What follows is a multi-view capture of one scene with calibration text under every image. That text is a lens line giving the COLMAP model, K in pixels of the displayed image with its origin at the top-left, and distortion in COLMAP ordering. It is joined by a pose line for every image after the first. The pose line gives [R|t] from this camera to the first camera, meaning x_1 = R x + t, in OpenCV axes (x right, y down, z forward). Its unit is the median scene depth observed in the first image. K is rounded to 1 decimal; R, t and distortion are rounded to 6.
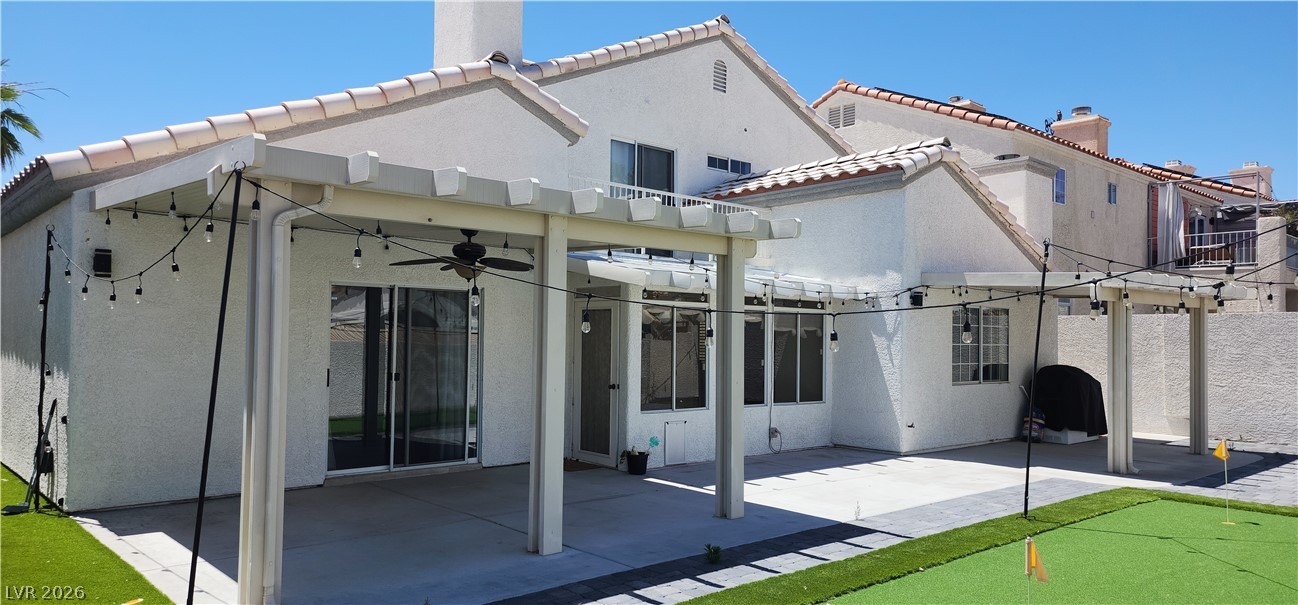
lens RADIAL K [[870.5, 0, 647.9], [0, 870.5, 307.7], [0, 0, 1]] dist [0.084399, -0.051073]
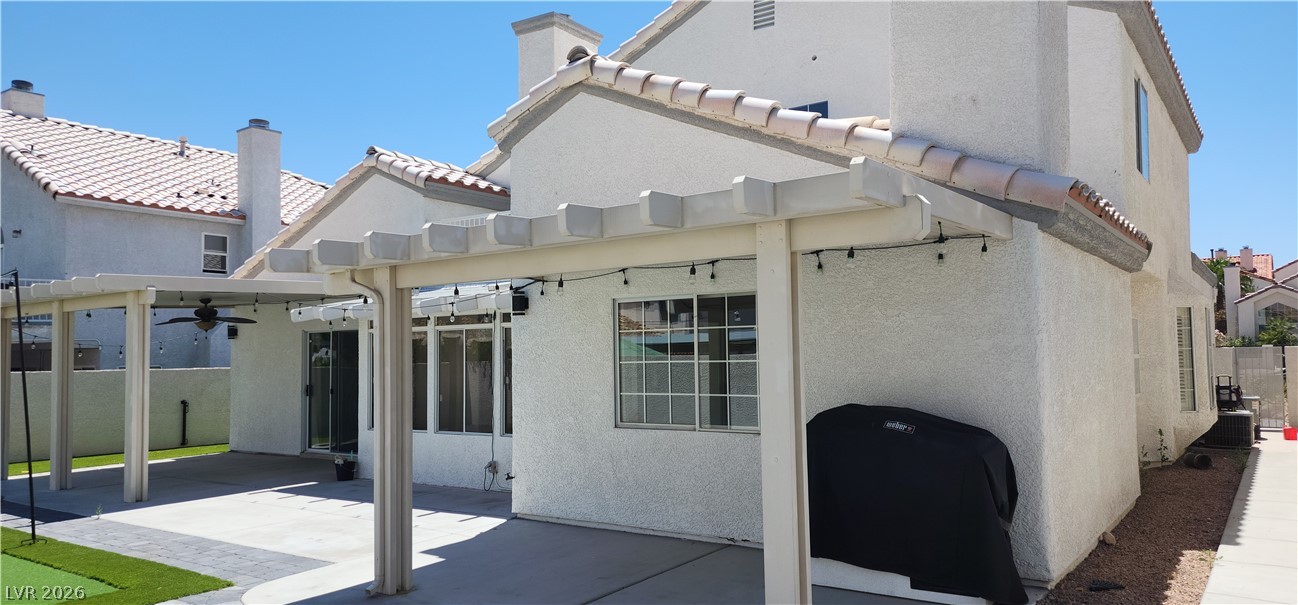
lens RADIAL K [[870.5, 0, 649.0], [0, 870.5, 301.4], [0, 0, 1]] dist [0.084399, -0.051073]
pose [[0.213219, -0.081426, -0.973605, 1.098578], [0.046300, 0.996244, -0.073179, 0.051533], [0.975907, -0.029474, 0.216188, 1.018963]]
